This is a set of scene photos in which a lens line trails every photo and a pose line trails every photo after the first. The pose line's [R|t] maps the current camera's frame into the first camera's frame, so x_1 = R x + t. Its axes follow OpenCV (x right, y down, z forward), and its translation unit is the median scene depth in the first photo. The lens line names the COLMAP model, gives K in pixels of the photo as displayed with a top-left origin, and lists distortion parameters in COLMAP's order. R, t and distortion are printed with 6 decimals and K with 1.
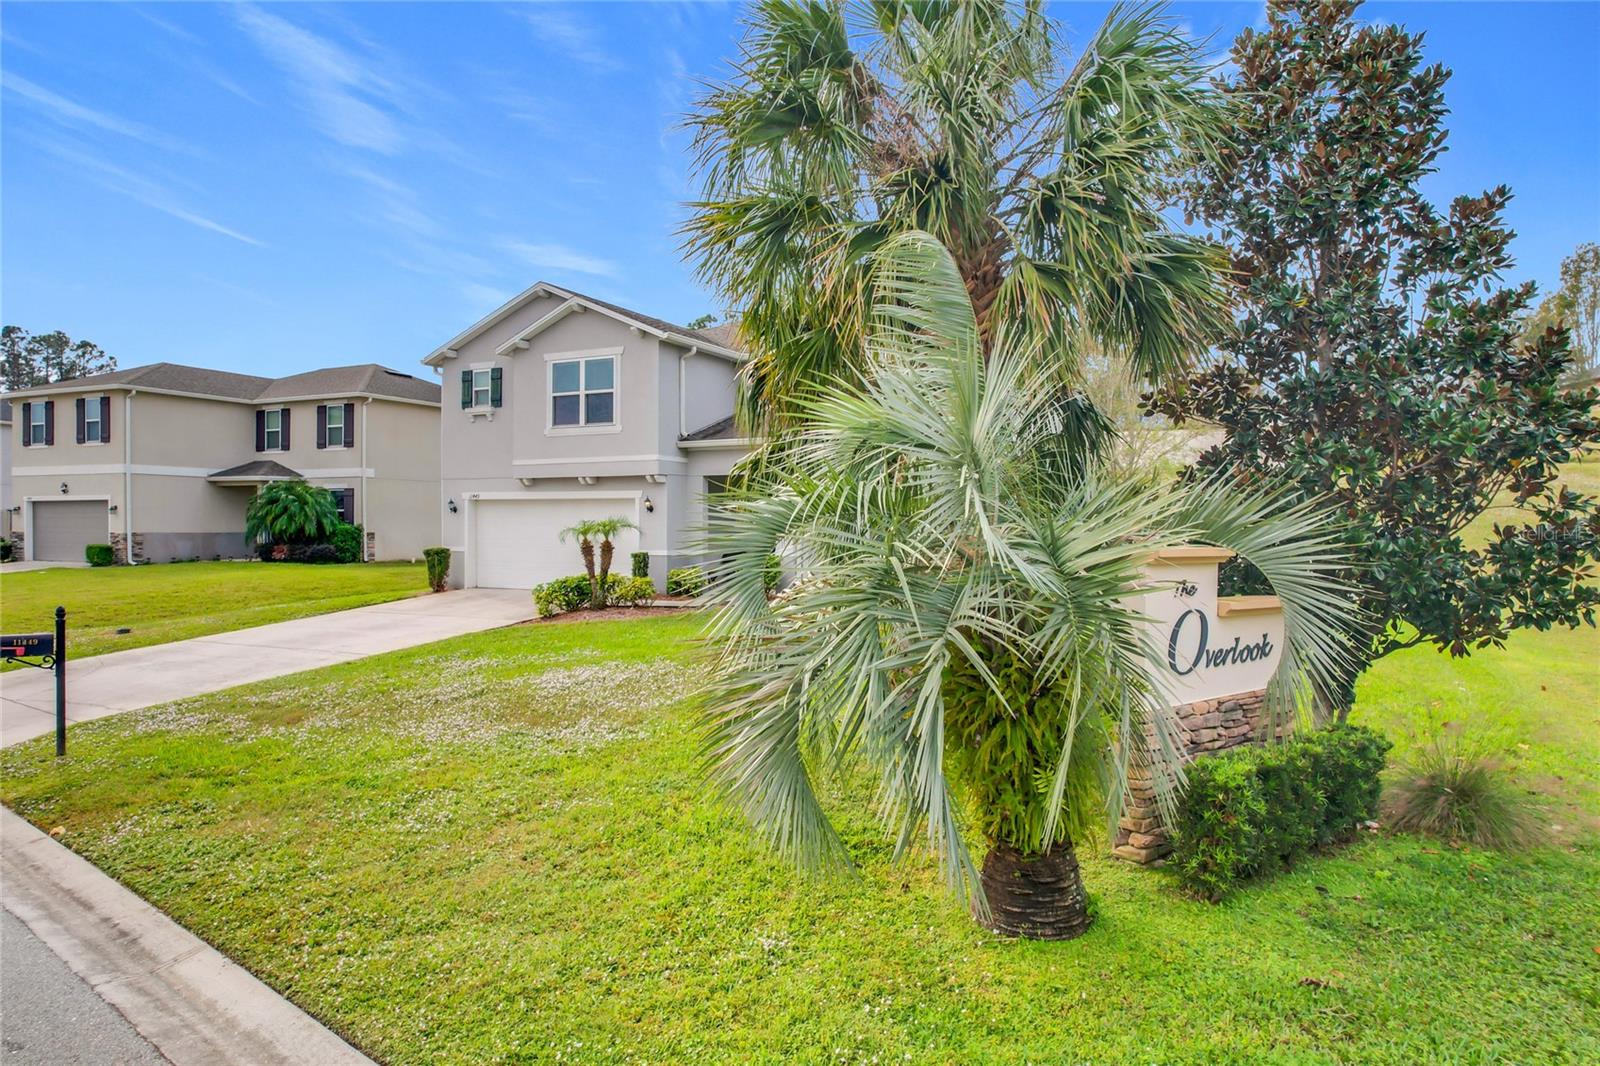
lens RADIAL K [[1037.2, 0, 820.6], [0, 1037.2, 516.9], [0, 0, 1]] dist [-0.073247, 0.067887]
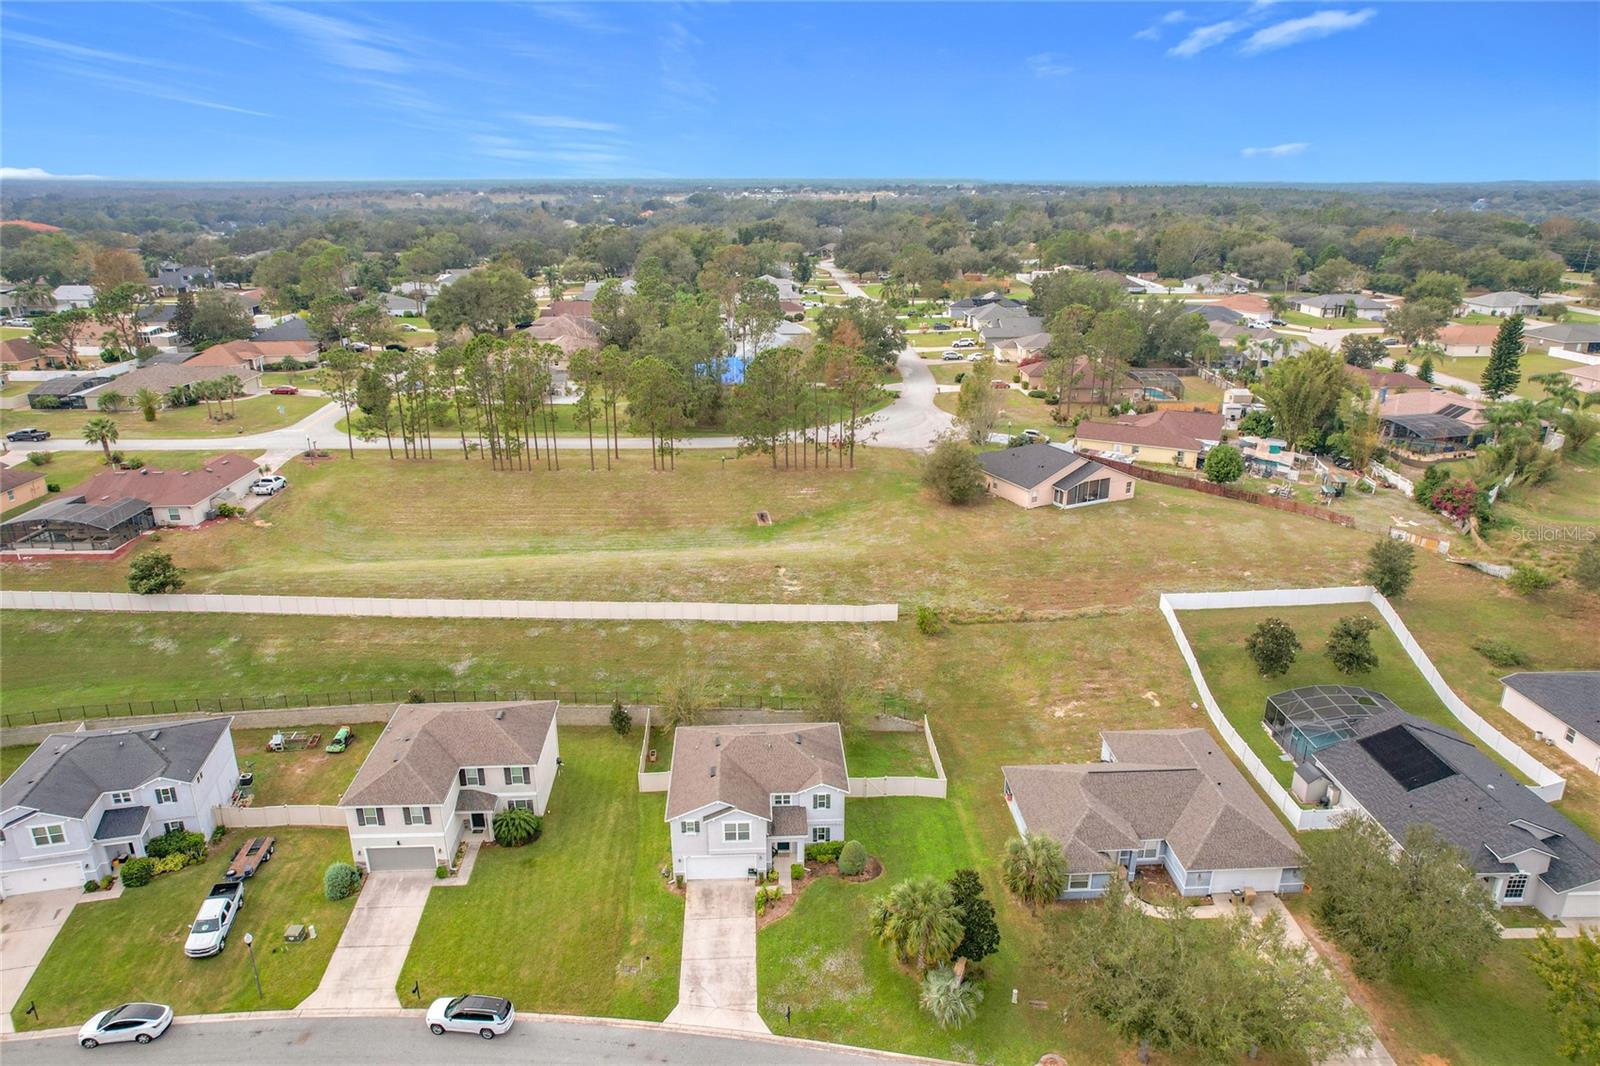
lens RADIAL K [[1027.0, 0, 801.3], [0, 1027.0, 524.1], [0, 0, 1]] dist [-0.062736, 0.058799]
pose [[0.877768, -0.158164, 0.452225, -1.317721], [-0.002189, 0.942599, 0.333920, -2.044964], [-0.479081, -0.294094, 0.827037, -1.398718]]
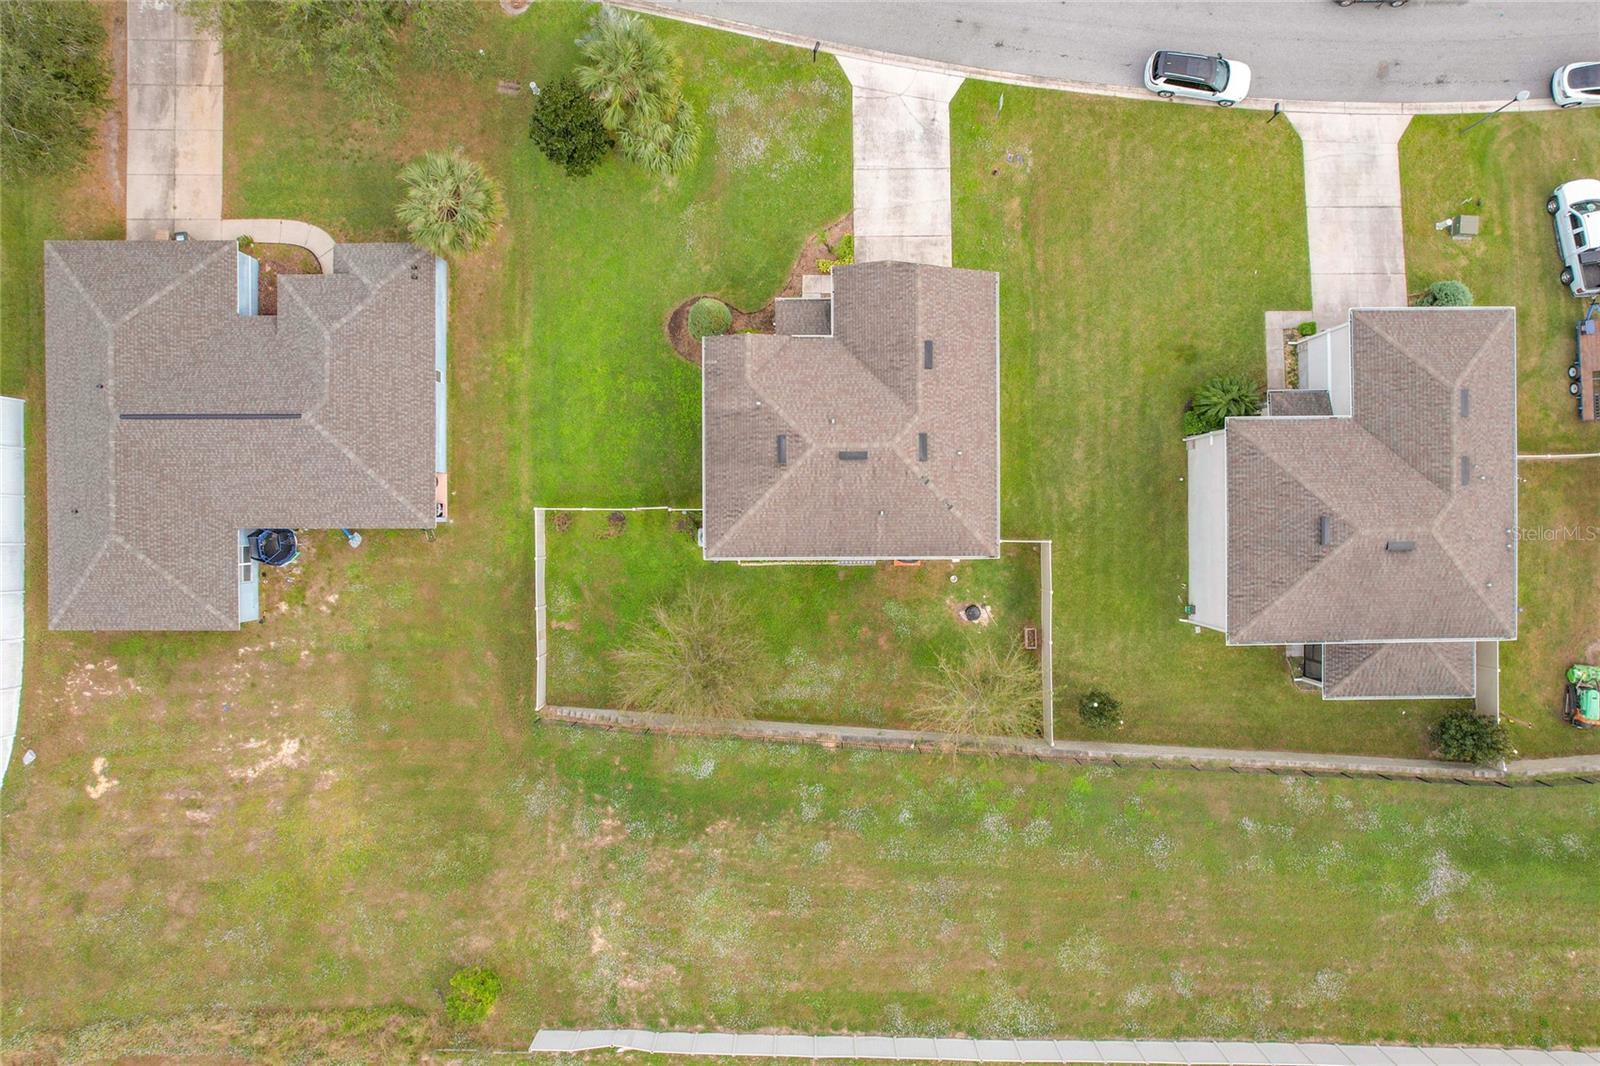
lens RADIAL K [[1060.0, 0, 801.0], [0, 1060.0, 534.5], [0, 0, 1]] dist [-0.060157, 0.039701]
pose [[-0.900205, 0.435421, 0.006260, 0.128087], [0.007017, 0.000130, 0.999975, -2.216849], [0.435409, 0.900227, -0.003172, 1.387120]]
